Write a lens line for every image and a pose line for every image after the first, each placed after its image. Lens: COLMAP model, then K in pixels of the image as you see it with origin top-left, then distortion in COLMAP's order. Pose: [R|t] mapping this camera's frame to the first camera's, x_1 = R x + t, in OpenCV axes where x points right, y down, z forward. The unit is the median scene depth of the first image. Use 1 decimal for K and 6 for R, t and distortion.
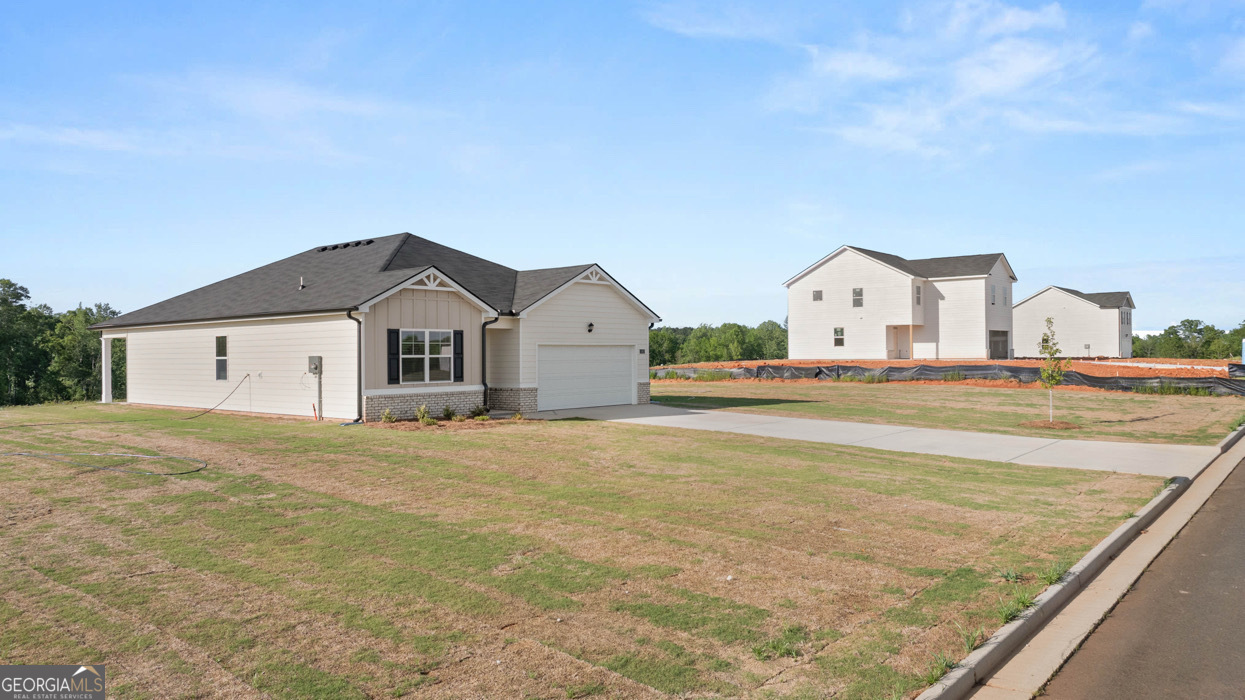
lens RADIAL K [[882.0, 0, 622.5], [0, 882.0, 350.0], [0, 0, 1]] dist [-0.002441, 0.001056]
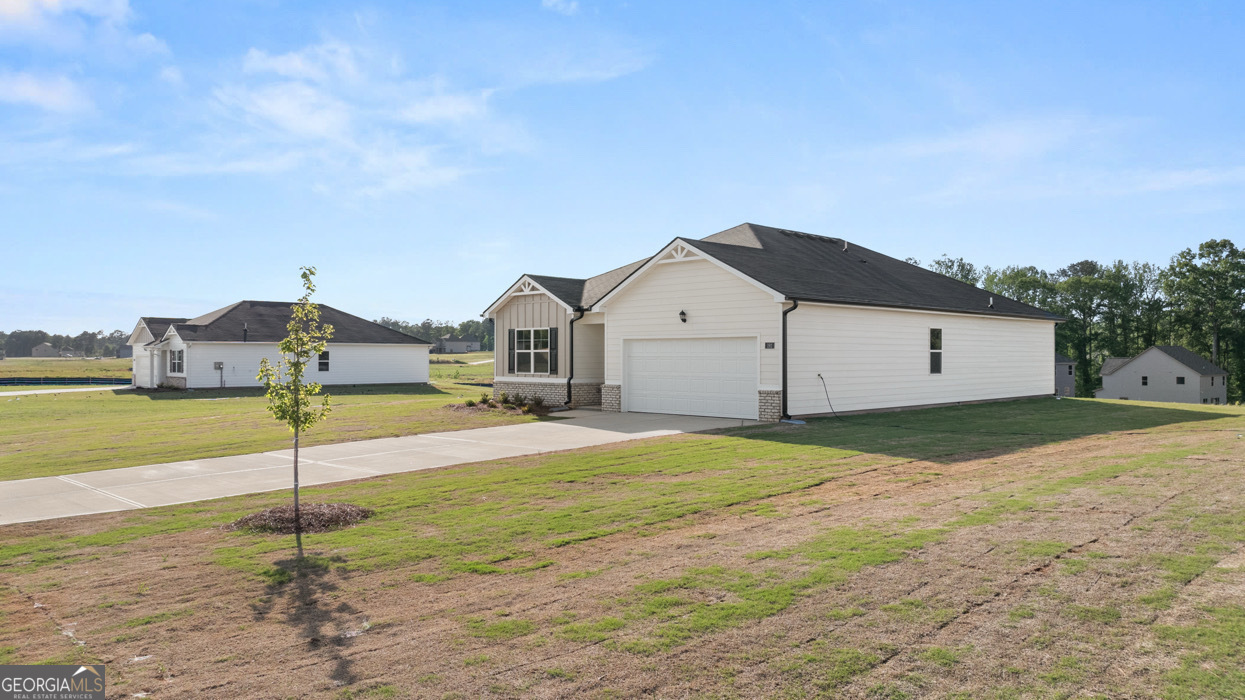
lens RADIAL K [[882.0, 0, 622.5], [0, 882.0, 350.0], [0, 0, 1]] dist [-0.002441, 0.001056]
pose [[-0.097951, 0.004555, -0.995181, 0.906286], [0.008005, 0.999961, 0.003789, 0.002044], [0.995159, -0.007596, -0.097984, 1.197829]]
